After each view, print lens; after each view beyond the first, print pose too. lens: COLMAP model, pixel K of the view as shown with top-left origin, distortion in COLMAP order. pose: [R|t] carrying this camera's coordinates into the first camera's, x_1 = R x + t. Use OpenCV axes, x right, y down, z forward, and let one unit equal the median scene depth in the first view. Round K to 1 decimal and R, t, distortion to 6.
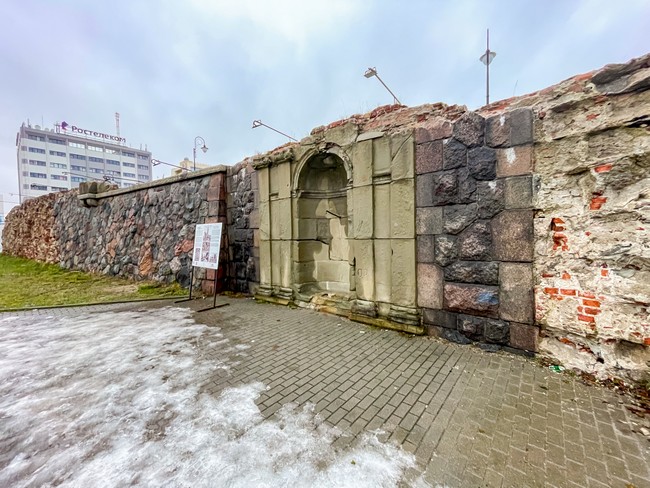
lens RADIAL K [[260.8, 0, 324.8], [0, 260.8, 243.2], [0, 0, 1]] dist [-0.003893, 0.000510]
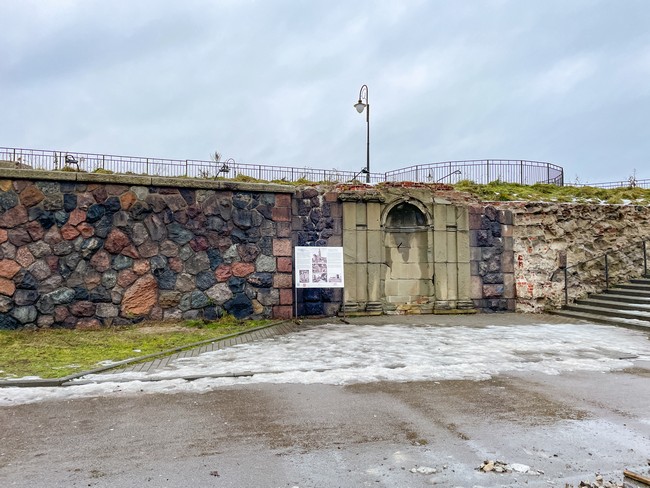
lens RADIAL K [[484.1, 0, 316.7], [0, 484.1, 239.2], [0, 0, 1]] dist [0.071793, -0.076902]
pose [[0.624405, 0.057197, 0.779004, -3.145632], [0.014073, 0.996330, -0.084434, 0.096844], [-0.780974, 0.063684, 0.621308, -0.347518]]
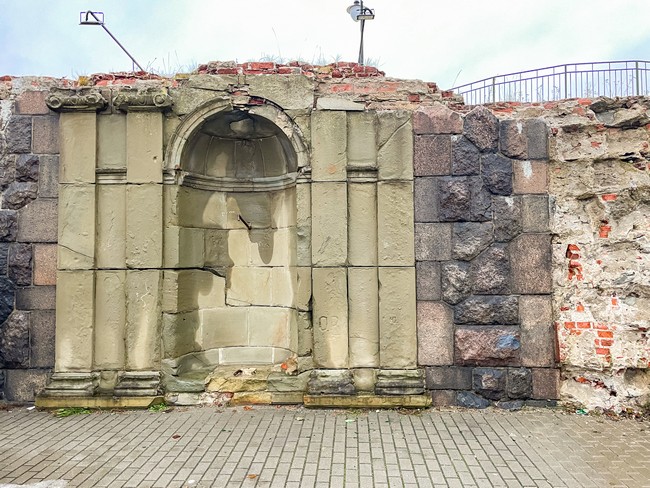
lens RADIAL K [[484.1, 0, 328.2], [0, 484.1, 239.8], [0, 0, 1]] dist [0.071793, -0.076902]
pose [[0.793736, 0.038403, 0.607049, -0.631717], [0.008677, 0.997189, -0.074428, 0.005963], [-0.608201, 0.064343, 0.791171, 0.111805]]
